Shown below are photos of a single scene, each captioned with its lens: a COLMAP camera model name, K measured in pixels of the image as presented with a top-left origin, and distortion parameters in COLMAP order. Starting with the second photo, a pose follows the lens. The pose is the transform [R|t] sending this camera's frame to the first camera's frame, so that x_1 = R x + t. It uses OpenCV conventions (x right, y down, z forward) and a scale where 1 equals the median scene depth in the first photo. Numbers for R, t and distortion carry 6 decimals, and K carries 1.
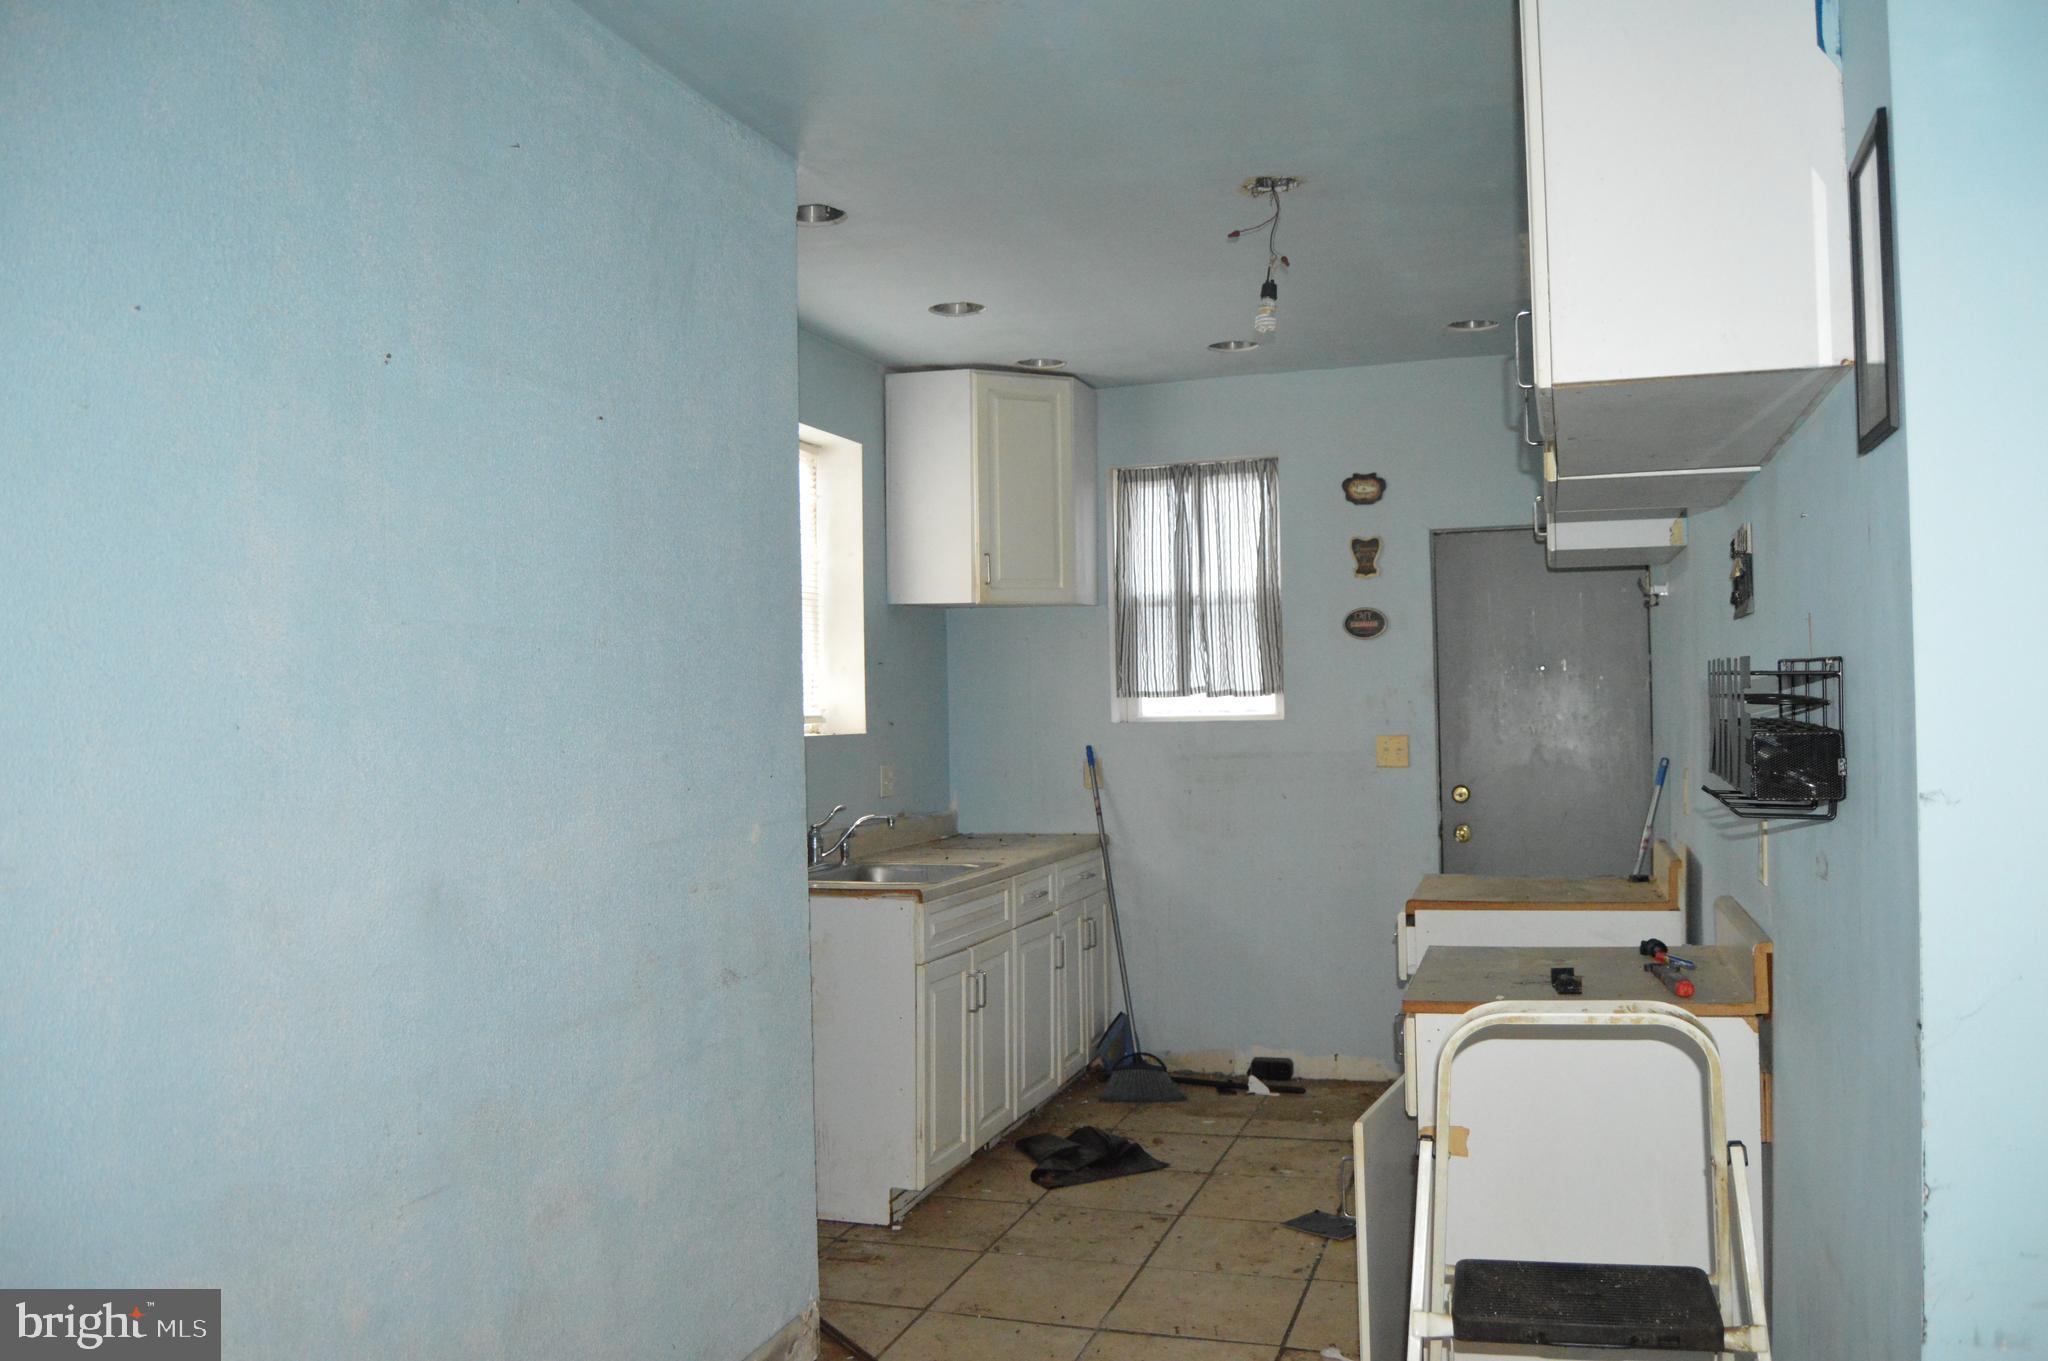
lens RADIAL K [[1614.8, 0, 1013.2], [0, 1614.8, 686.0], [0, 0, 1]] dist [-0.090229, 0.026082]
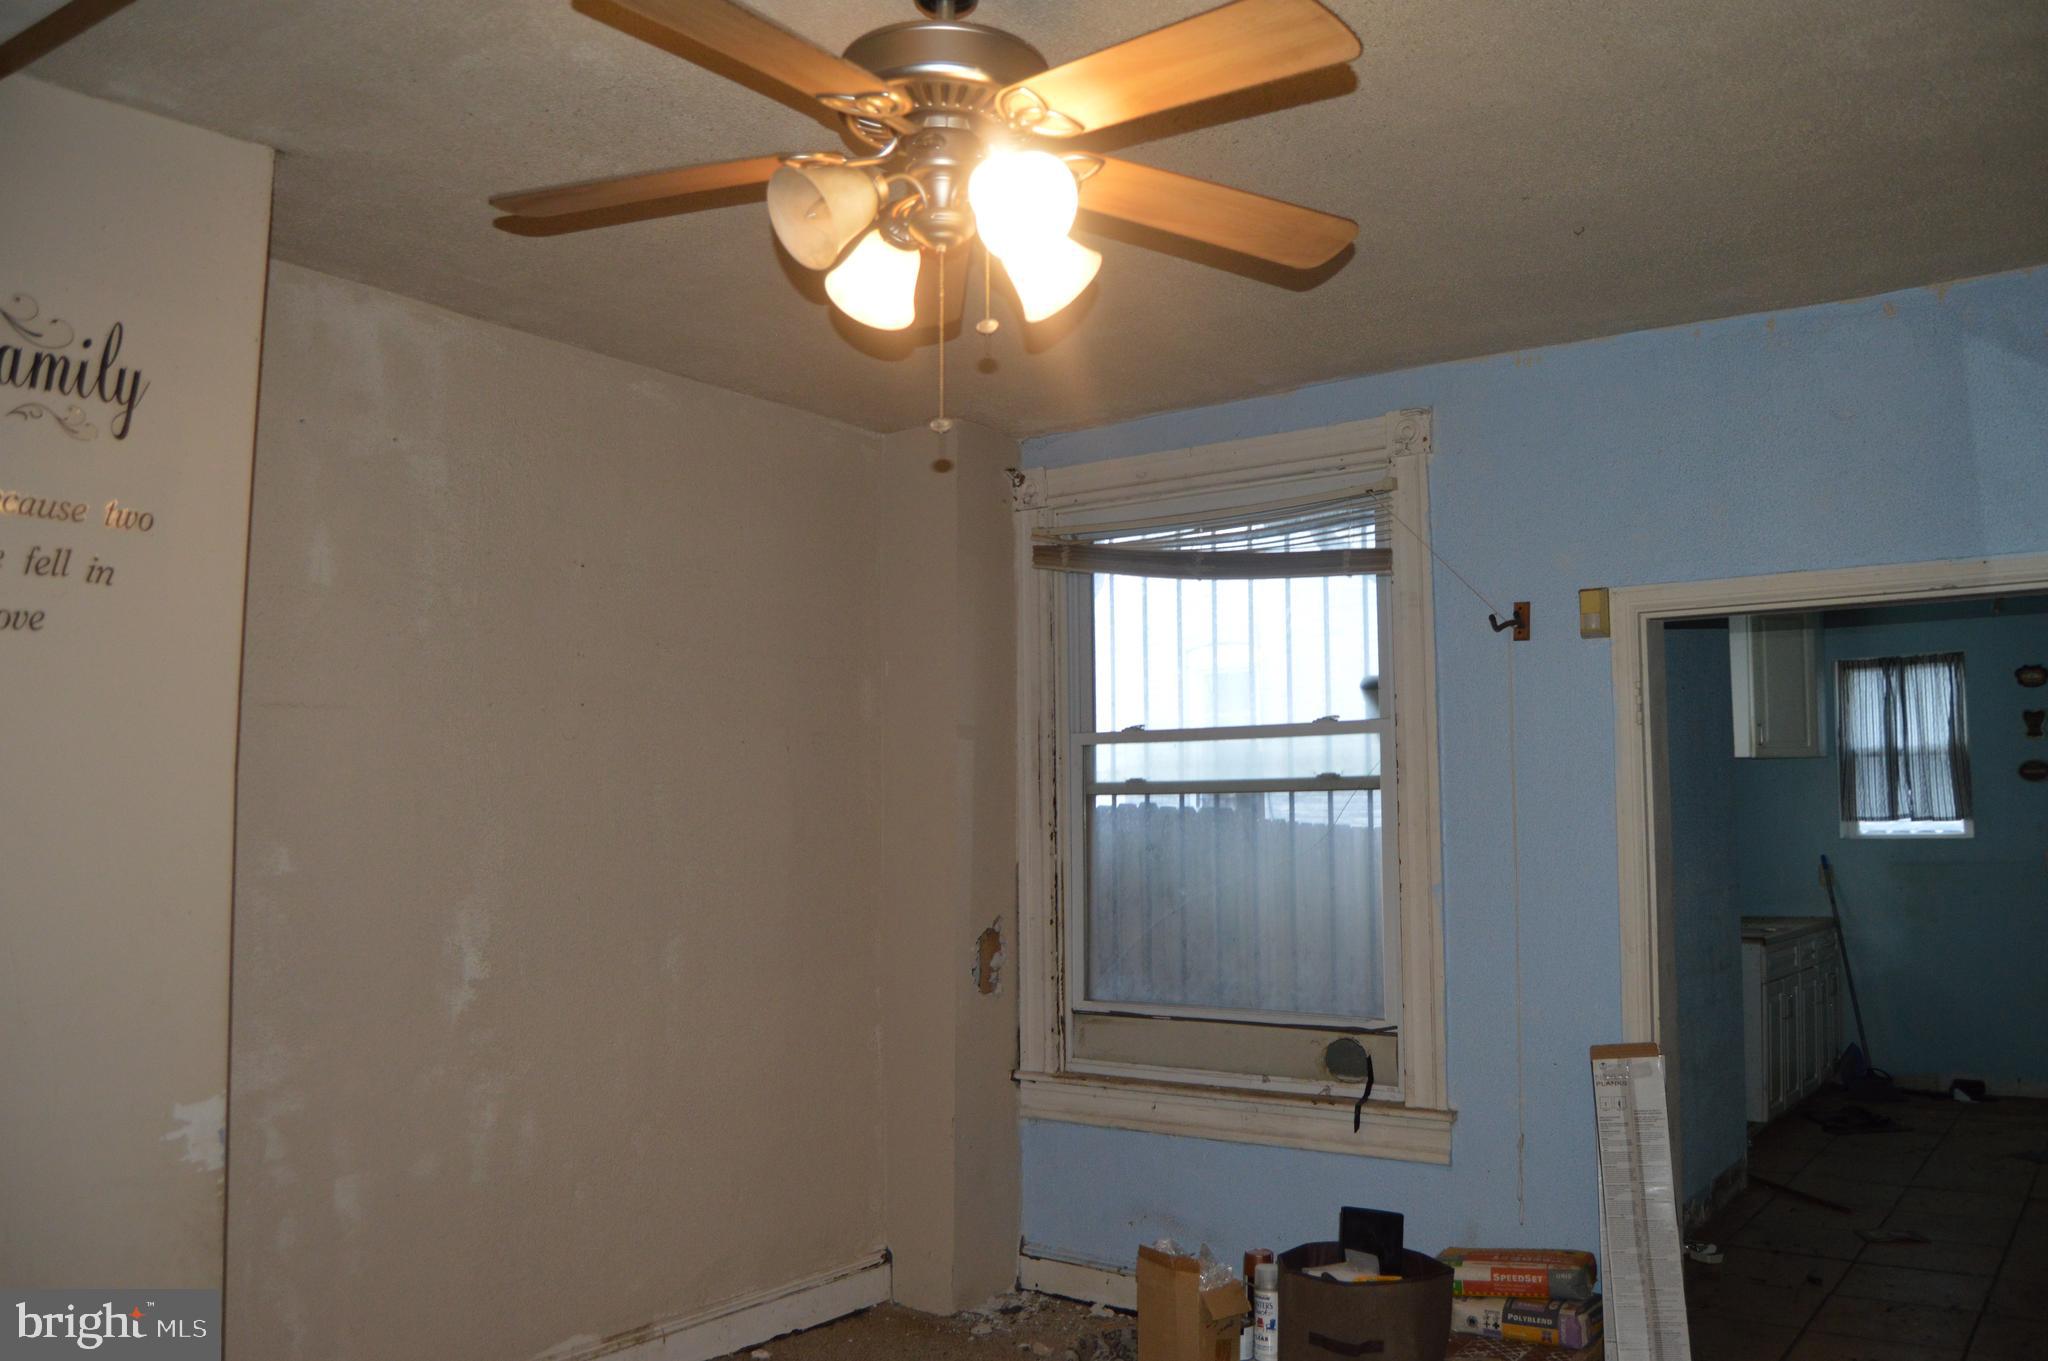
lens RADIAL K [[1614.8, 0, 1039.4], [0, 1614.8, 676.4], [0, 0, 1]] dist [-0.090229, 0.026082]
pose [[0.953793, -0.012548, -0.300202, -0.194603], [-0.011274, 0.996929, -0.077489, -0.004206], [0.300253, 0.077293, 0.950723, -0.553557]]
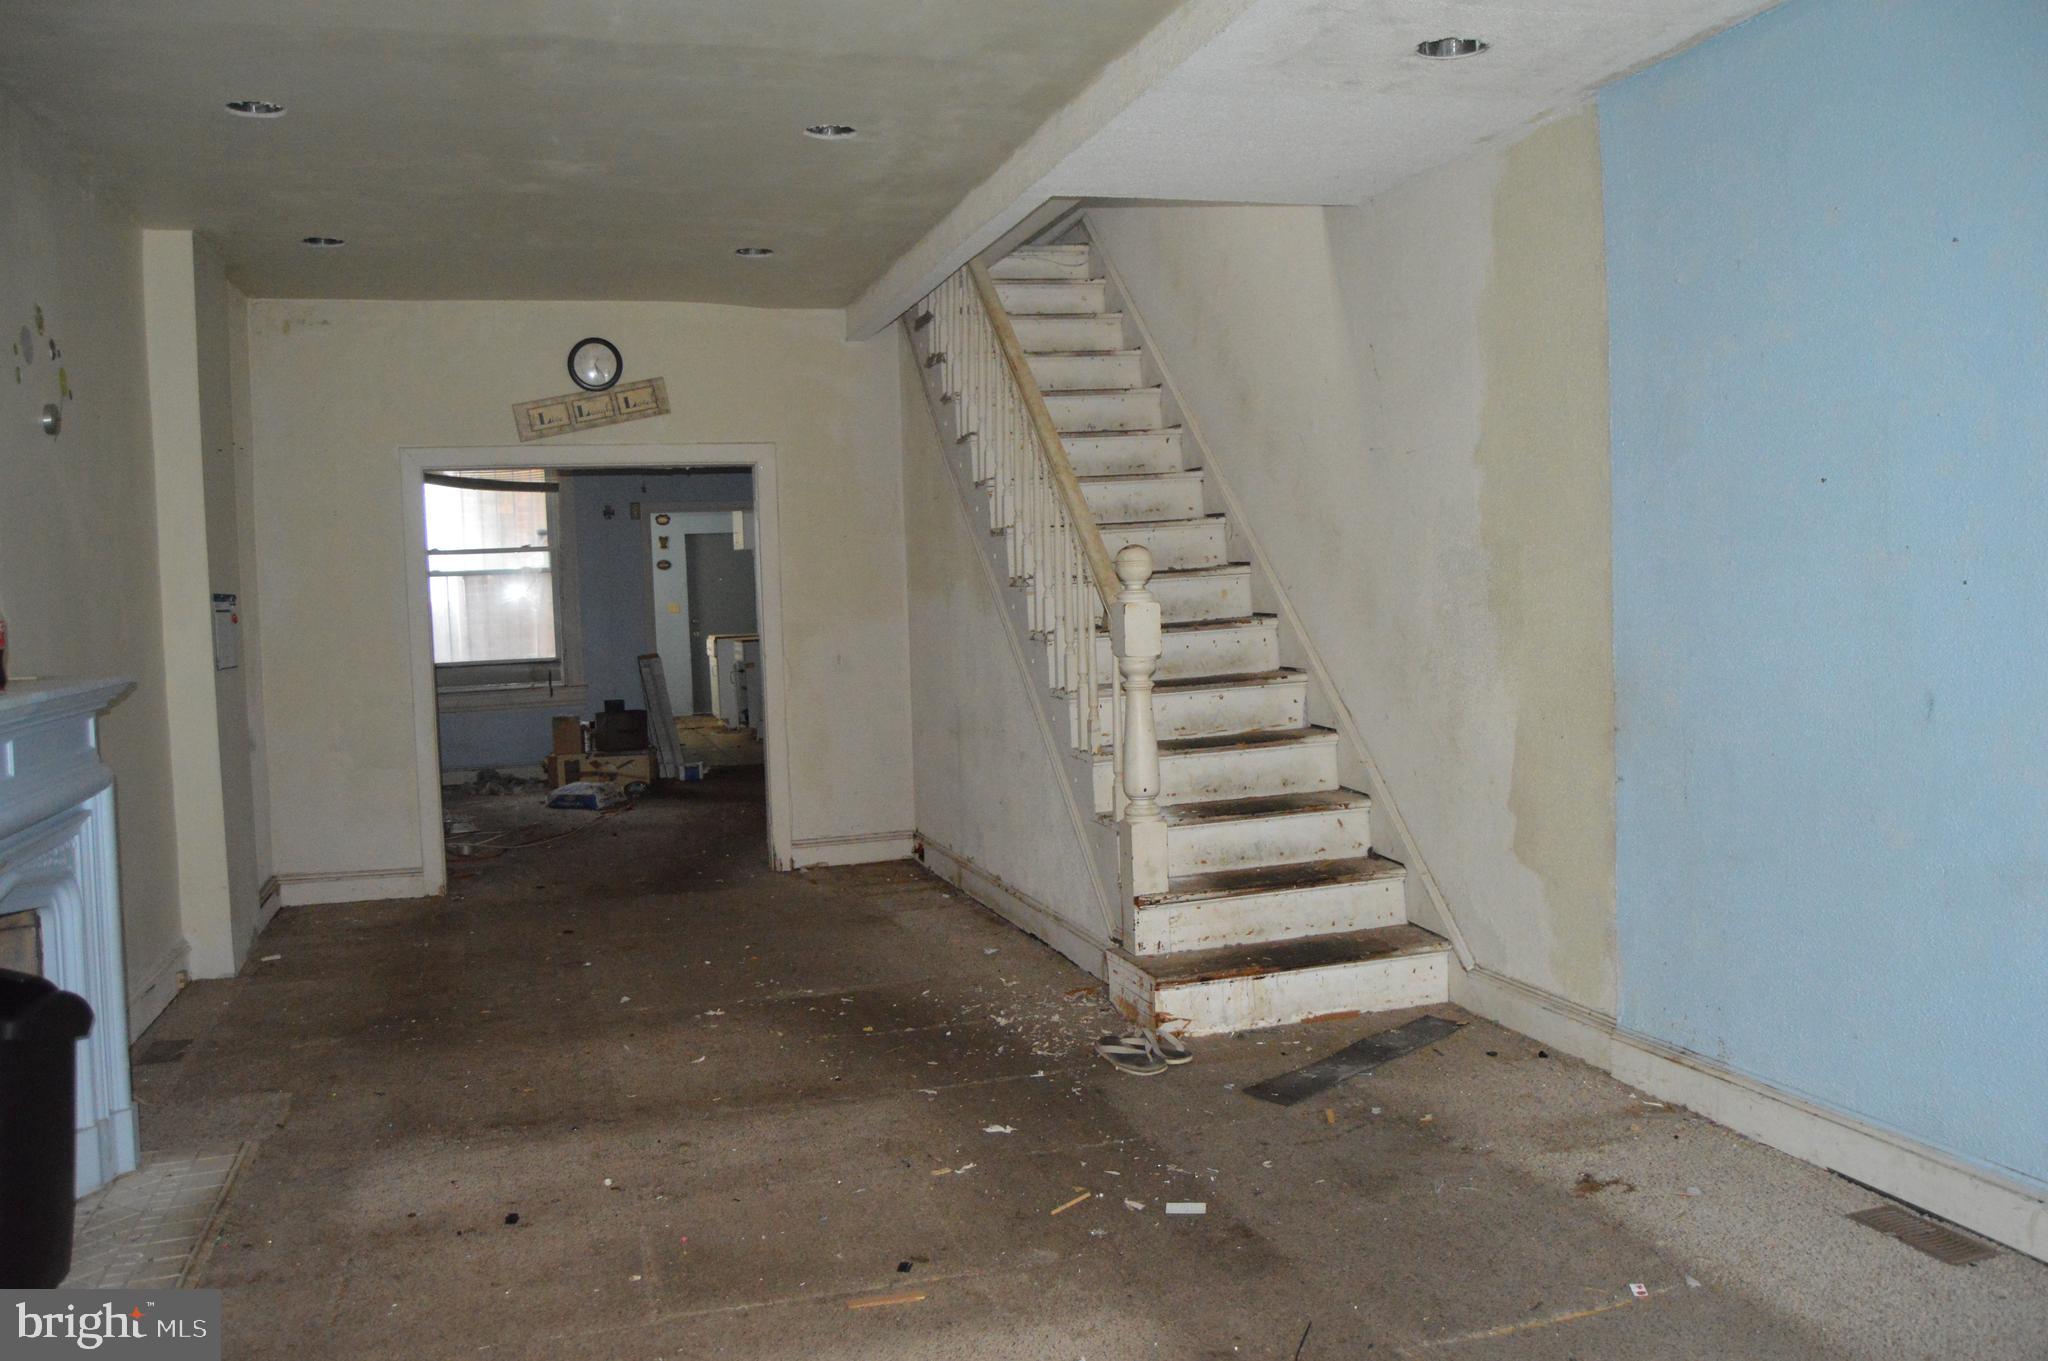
lens RADIAL K [[1614.8, 0, 1032.0], [0, 1614.8, 680.9], [0, 0, 1]] dist [-0.090229, 0.026082]
pose [[0.810543, -0.044396, 0.583994, -0.916586], [0.015905, 0.998424, 0.053826, 0.024192], [-0.585463, -0.034340, 0.809972, -1.704027]]
